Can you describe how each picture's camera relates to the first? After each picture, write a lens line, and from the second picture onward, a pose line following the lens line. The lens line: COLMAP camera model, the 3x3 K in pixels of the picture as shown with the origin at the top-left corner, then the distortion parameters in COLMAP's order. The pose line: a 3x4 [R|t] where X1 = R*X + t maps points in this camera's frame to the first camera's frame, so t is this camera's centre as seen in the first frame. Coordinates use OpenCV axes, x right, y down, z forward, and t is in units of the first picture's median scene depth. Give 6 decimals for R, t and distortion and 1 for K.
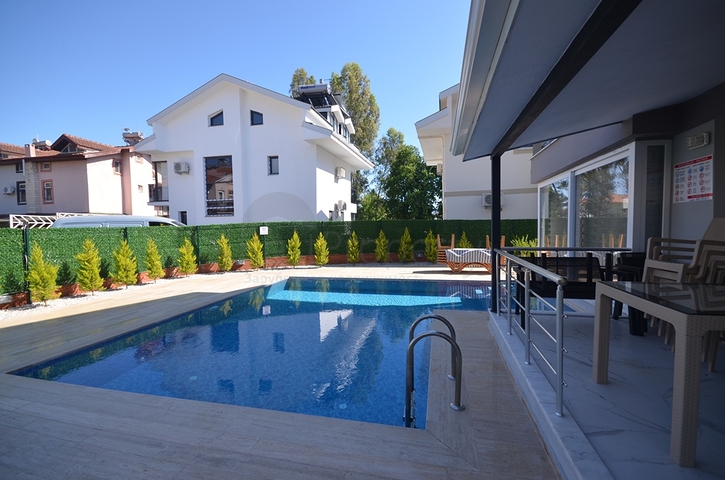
lens RADIAL K [[317.6, 0, 363.9], [0, 317.6, 239.8], [0, 0, 1]] dist [0.009940, -0.011060]
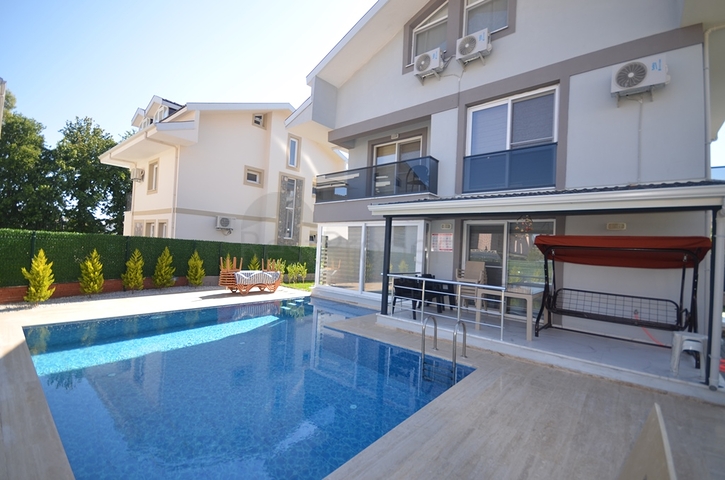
lens RADIAL K [[317.6, 0, 363.9], [0, 317.6, 239.8], [0, 0, 1]] dist [0.009940, -0.011060]
pose [[0.439547, 0.063879, 0.895945, -0.463116], [-0.020472, 0.997921, -0.061107, -0.019102], [-0.897986, 0.008517, 0.439941, 0.172573]]
